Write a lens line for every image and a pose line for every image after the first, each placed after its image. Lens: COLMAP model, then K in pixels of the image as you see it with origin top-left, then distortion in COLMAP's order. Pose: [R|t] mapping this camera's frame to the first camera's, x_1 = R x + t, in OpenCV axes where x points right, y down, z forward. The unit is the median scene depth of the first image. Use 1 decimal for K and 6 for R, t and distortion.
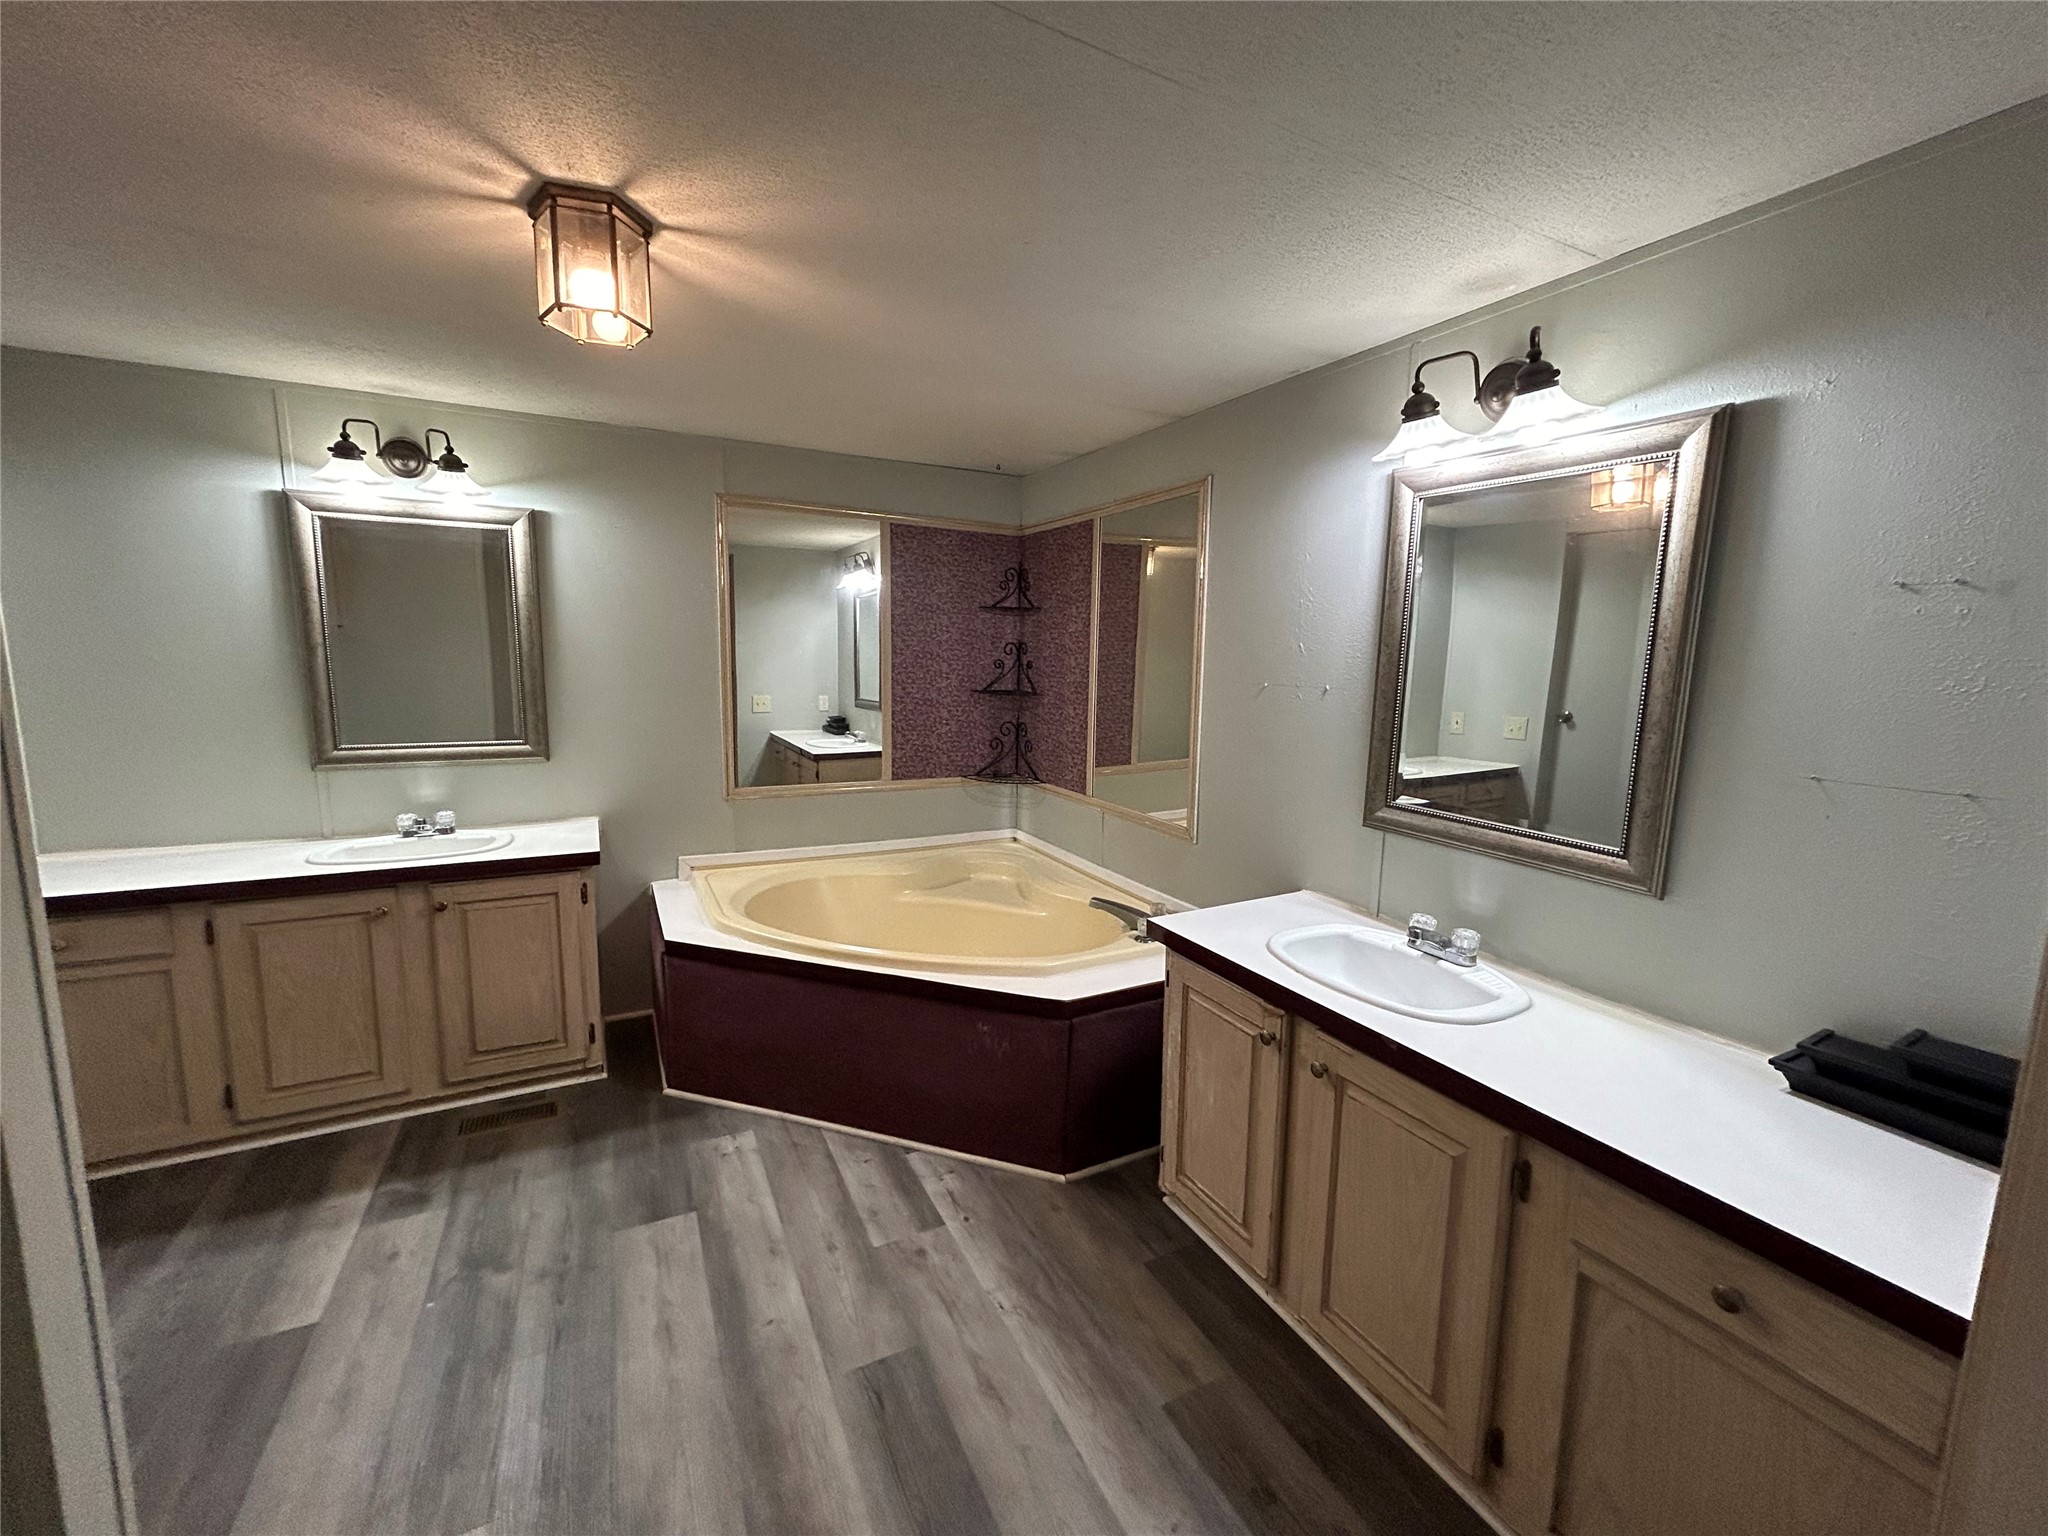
lens RADIAL K [[821.4, 0, 1024.0], [0, 821.4, 768.0], [0, 0, 1]] dist [0.000112, -0.000929]
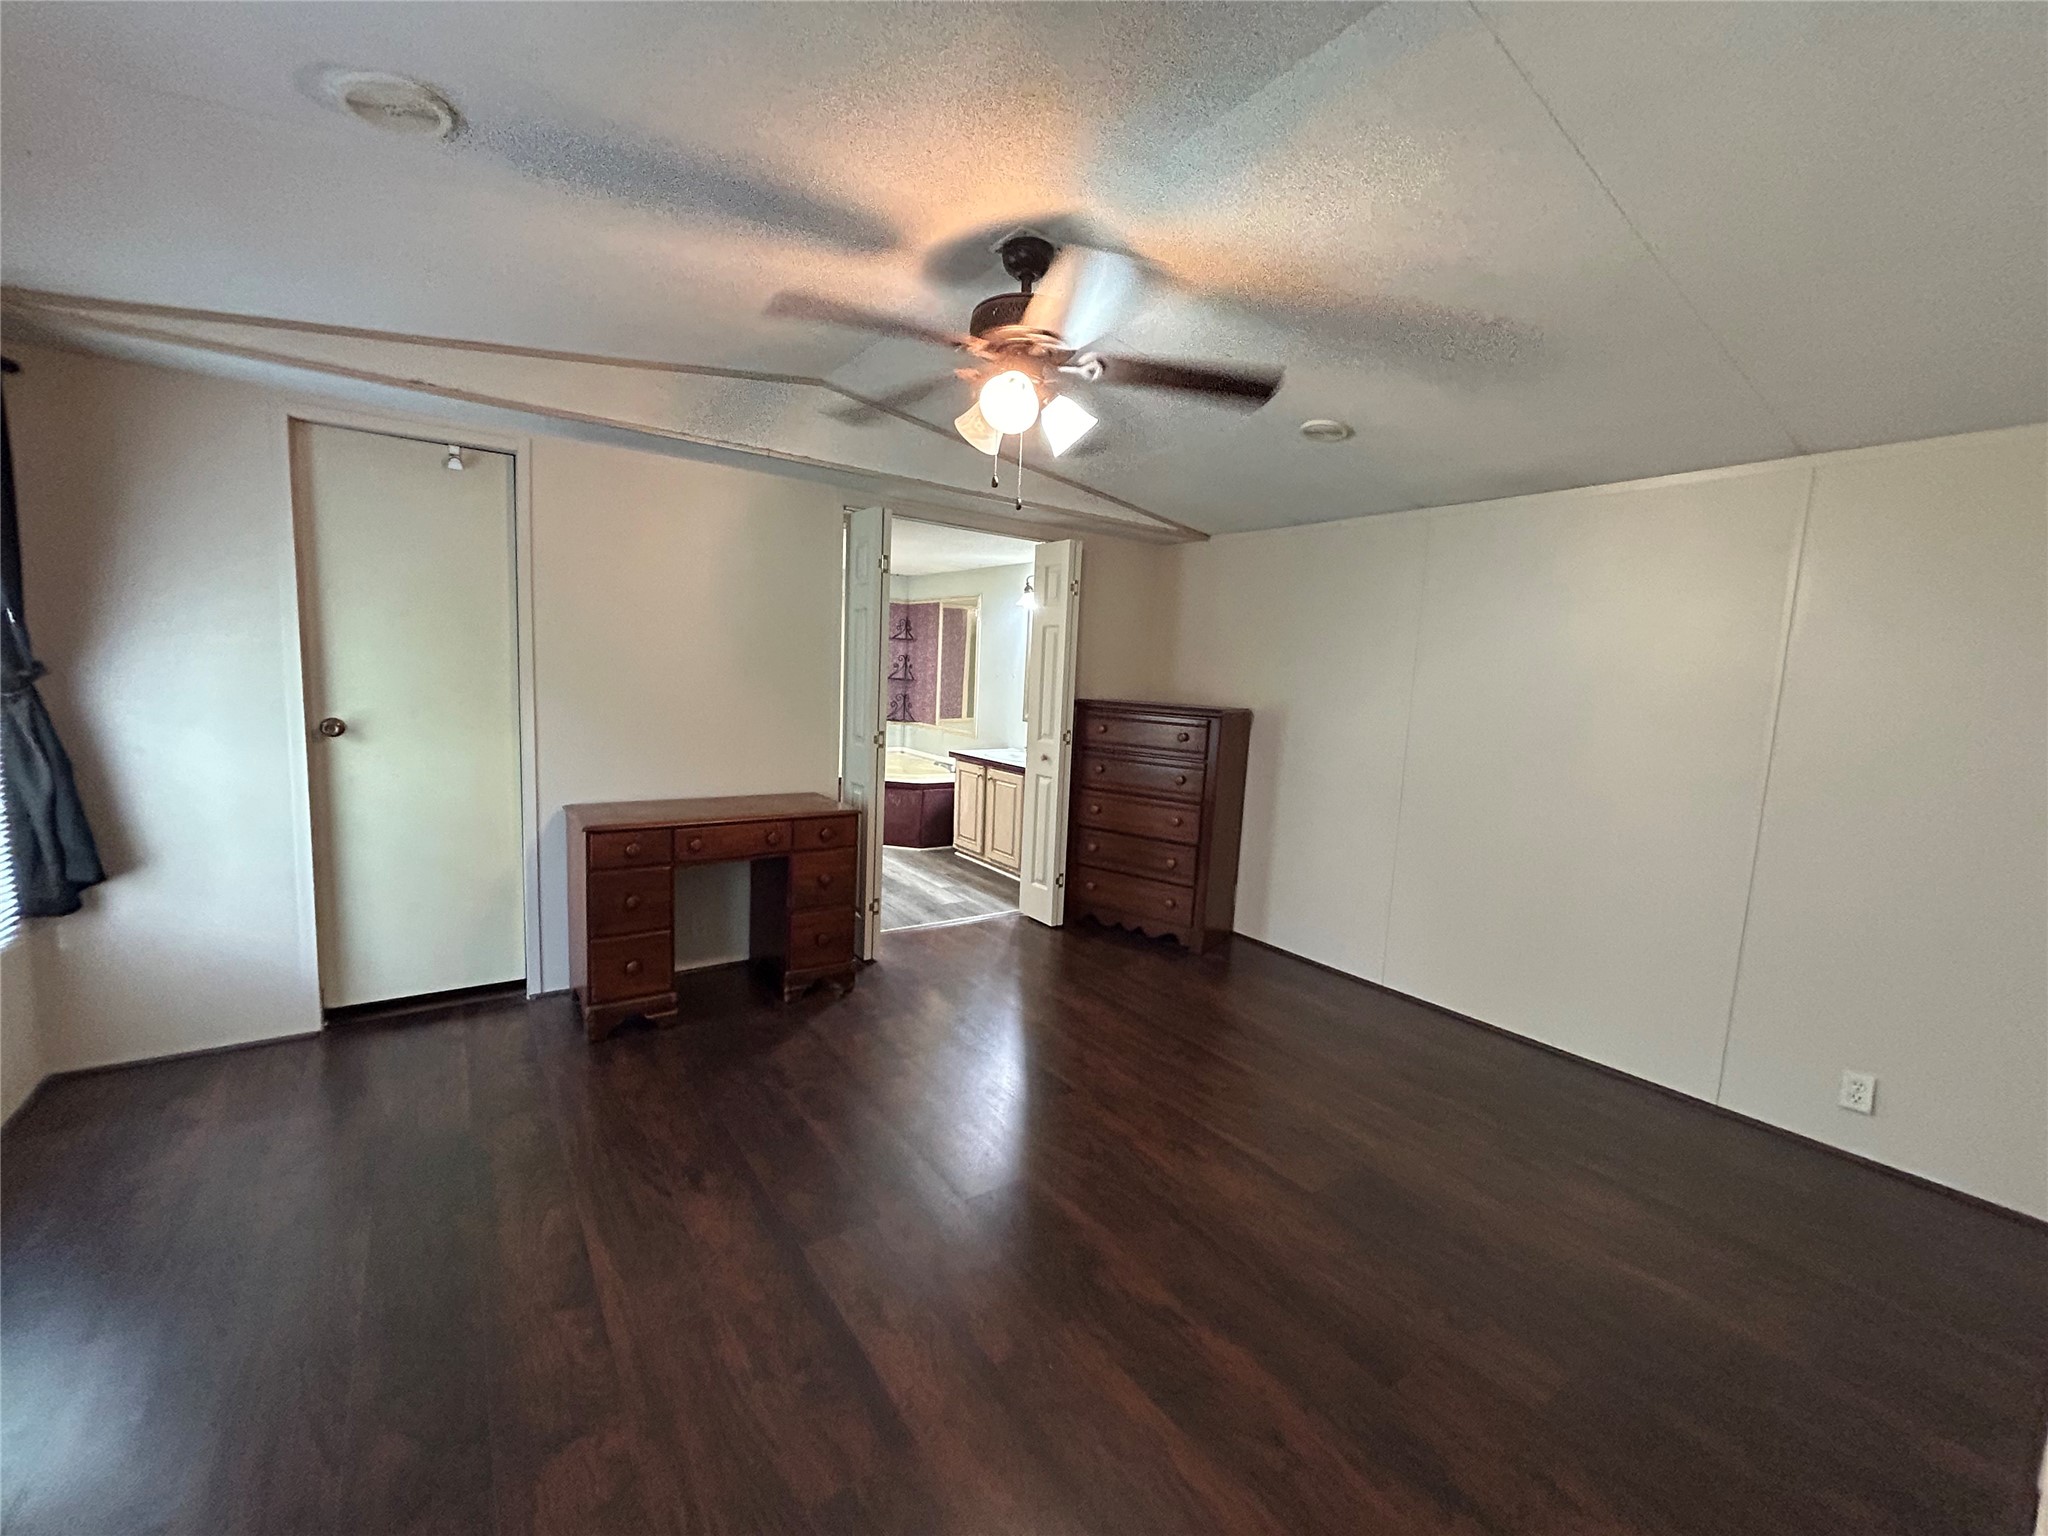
lens RADIAL K [[821.4, 0, 1024.0], [0, 821.4, 768.0], [0, 0, 1]] dist [0.000112, -0.000929]
pose [[0.990311, 0.013238, 0.138235, 0.006780], [-0.010161, 0.999685, -0.022946, 0.184496], [-0.138496, 0.021319, 0.990134, -1.140331]]
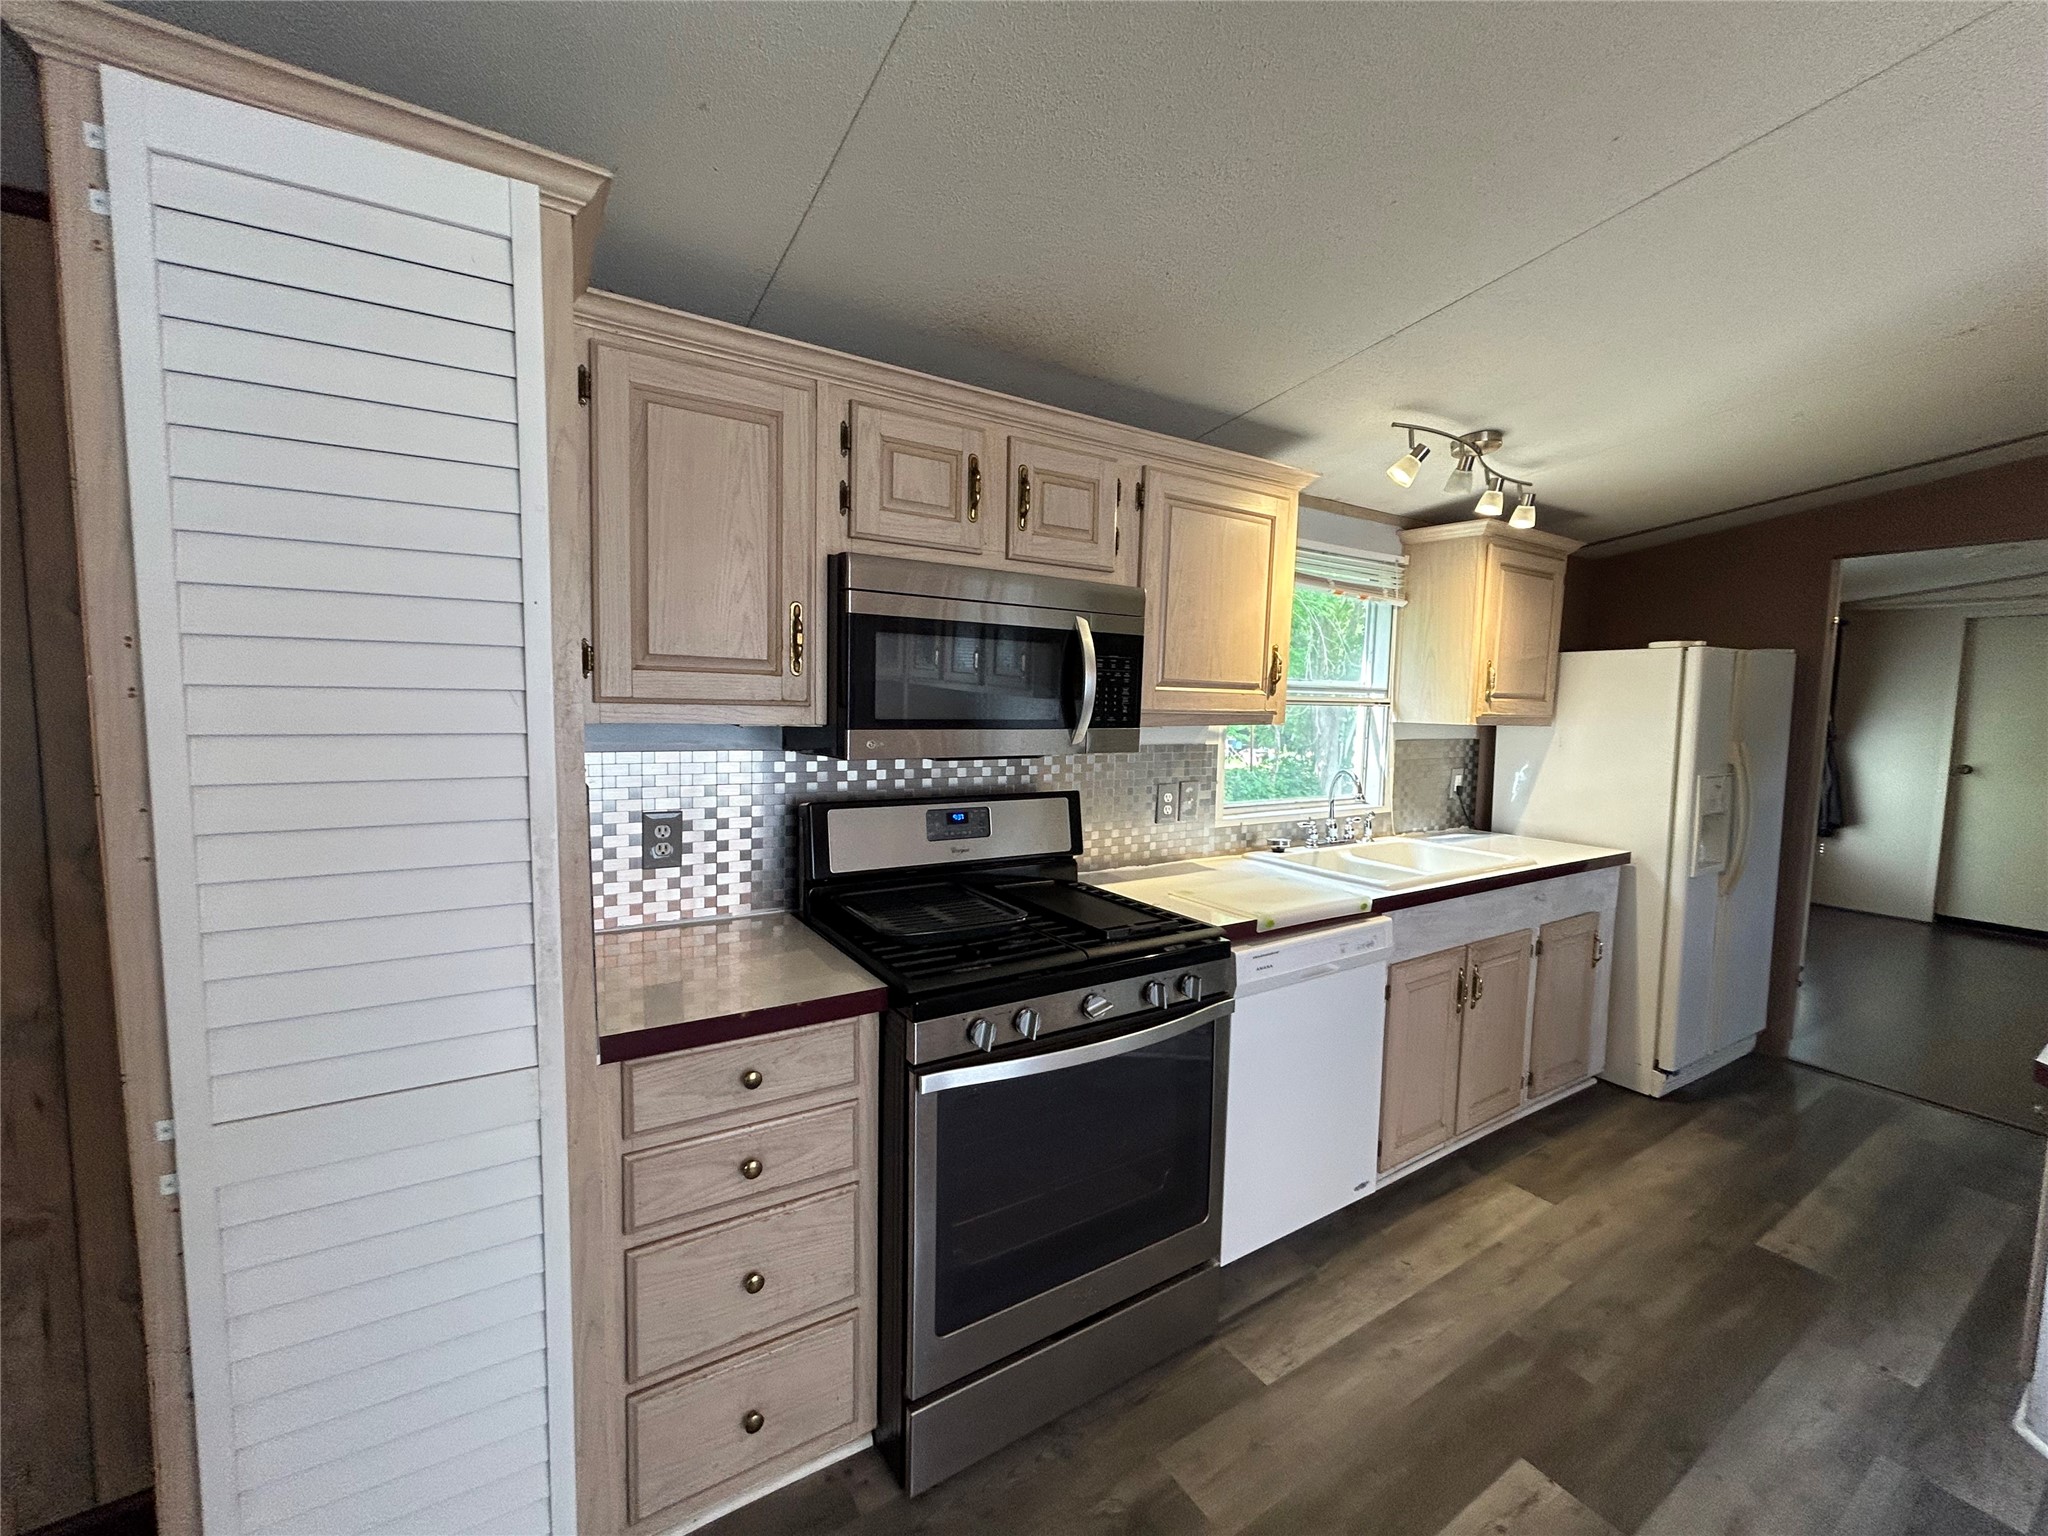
lens RADIAL K [[817.5, 0, 1024.0], [0, 817.5, 768.0], [0, 0, 1]] dist [0.001010, 0.000060]
pose [[0.098669, 0.067203, -0.992848, 1.524702], [-0.163046, 0.985326, 0.050491, 0.483368], [0.981672, 0.156898, 0.108179, -3.088612]]
